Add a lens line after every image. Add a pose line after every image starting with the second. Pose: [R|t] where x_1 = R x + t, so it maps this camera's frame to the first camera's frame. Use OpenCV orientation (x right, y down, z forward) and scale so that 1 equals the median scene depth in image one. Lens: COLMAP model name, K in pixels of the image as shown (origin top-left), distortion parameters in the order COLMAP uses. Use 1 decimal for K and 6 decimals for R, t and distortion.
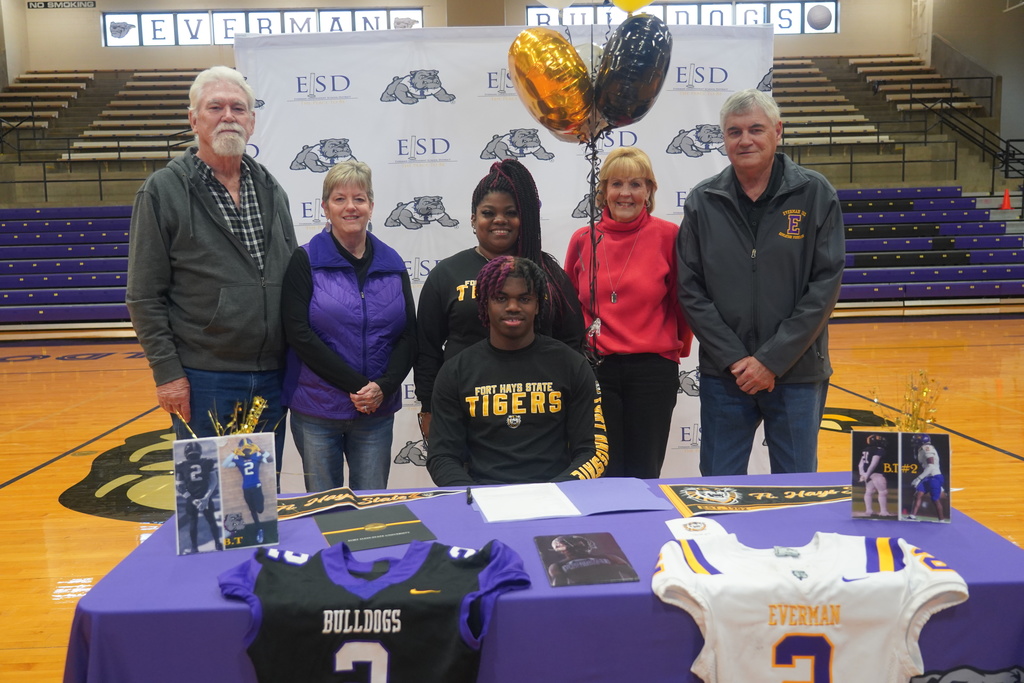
lens RADIAL K [[899.4, 0, 512.0], [0, 899.4, 341.5], [0, 0, 1]] dist [0.032509, 0.000388]
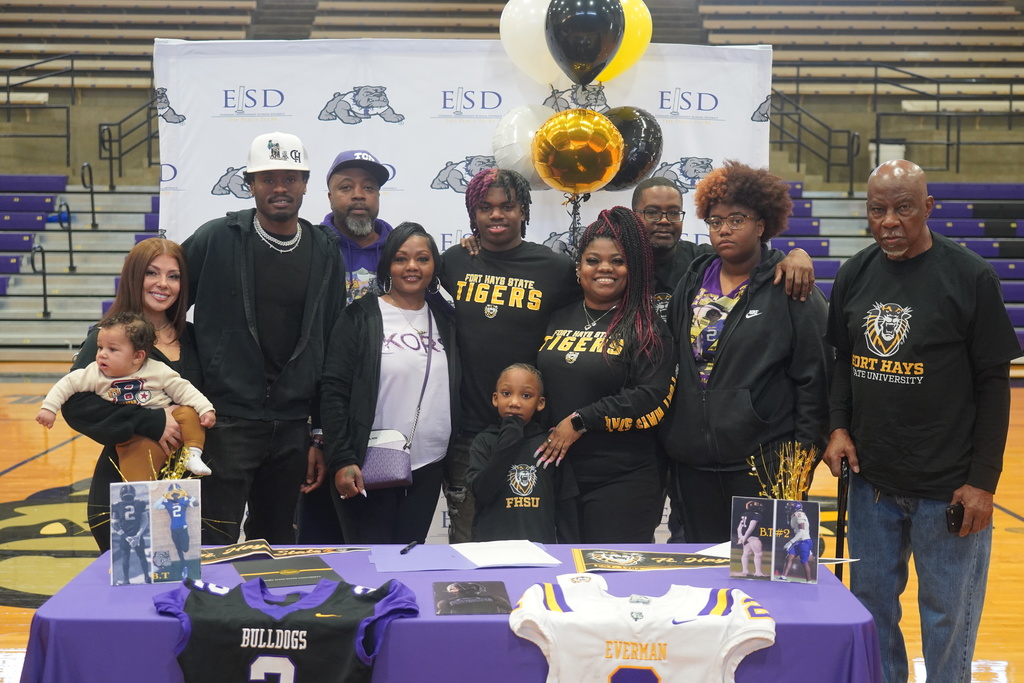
lens RADIAL K [[1426.3, 0, 510.9], [0, 1426.3, 314.5], [0, 0, 1]] dist [0.014522, -0.033017]
pose [[0.999385, 0.033402, -0.010694, 0.126067], [-0.033952, 0.997842, -0.056200, -0.014416], [0.008794, 0.056528, 0.998362, -0.748607]]
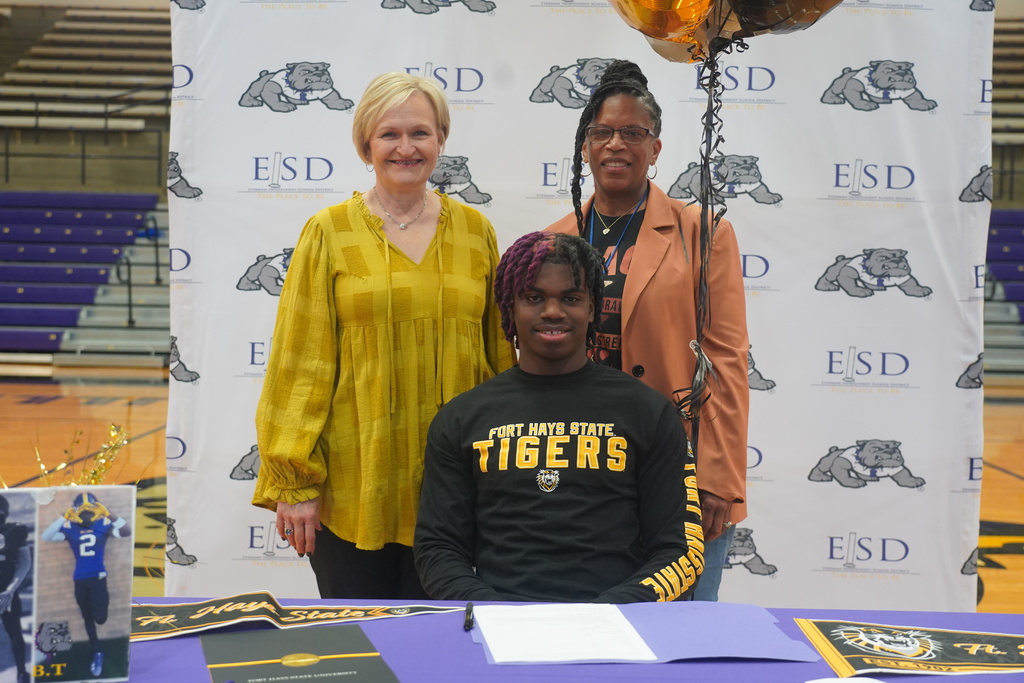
lens RADIAL K [[1285.5, 0, 512.0], [0, 1285.5, 341.5], [0, 0, 1]] dist [0.090696, -0.067195]
pose [[0.997465, 0.047651, -0.052845, 0.019621], [-0.050453, 0.997317, -0.053036, 0.040514], [0.050176, 0.055567, 0.997193, 0.171270]]
